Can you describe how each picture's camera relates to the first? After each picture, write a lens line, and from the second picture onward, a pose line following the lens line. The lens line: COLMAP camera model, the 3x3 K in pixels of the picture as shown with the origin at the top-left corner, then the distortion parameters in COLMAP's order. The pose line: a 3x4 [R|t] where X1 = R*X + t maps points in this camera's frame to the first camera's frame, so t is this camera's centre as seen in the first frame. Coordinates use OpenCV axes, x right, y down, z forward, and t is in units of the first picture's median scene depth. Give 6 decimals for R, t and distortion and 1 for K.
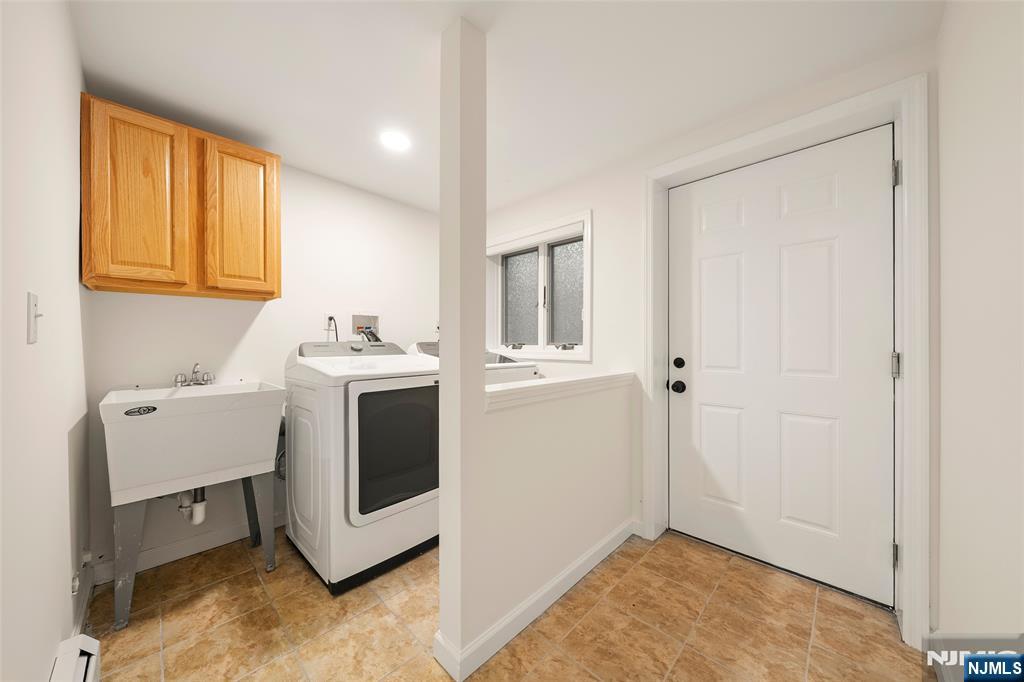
lens RADIAL K [[351.5, 0, 511.2], [0, 351.5, 344.1], [0, 0, 1]] dist [-0.000973, -0.000175]
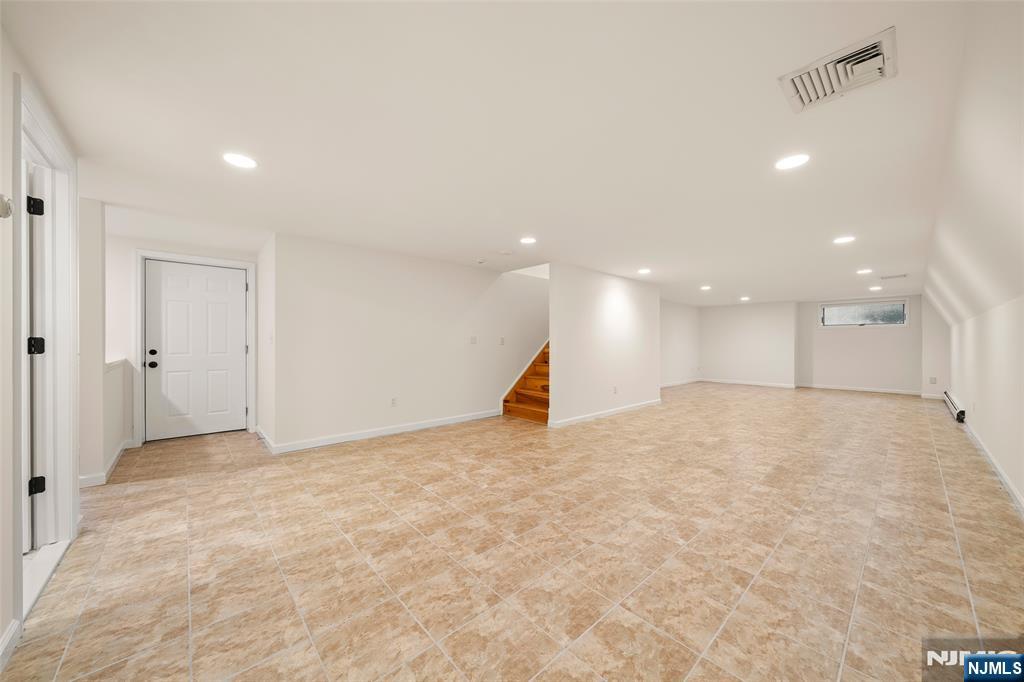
lens RADIAL K [[363.2, 0, 512.0], [0, 363.2, 341.0], [0, 0, 1]] dist [-0.001605, -0.000126]
pose [[0.082331, 0.004067, 0.996597, -1.380722], [0.000144, 0.999992, -0.004093, -0.000821], [-0.996605, 0.000480, 0.082329, -1.158997]]
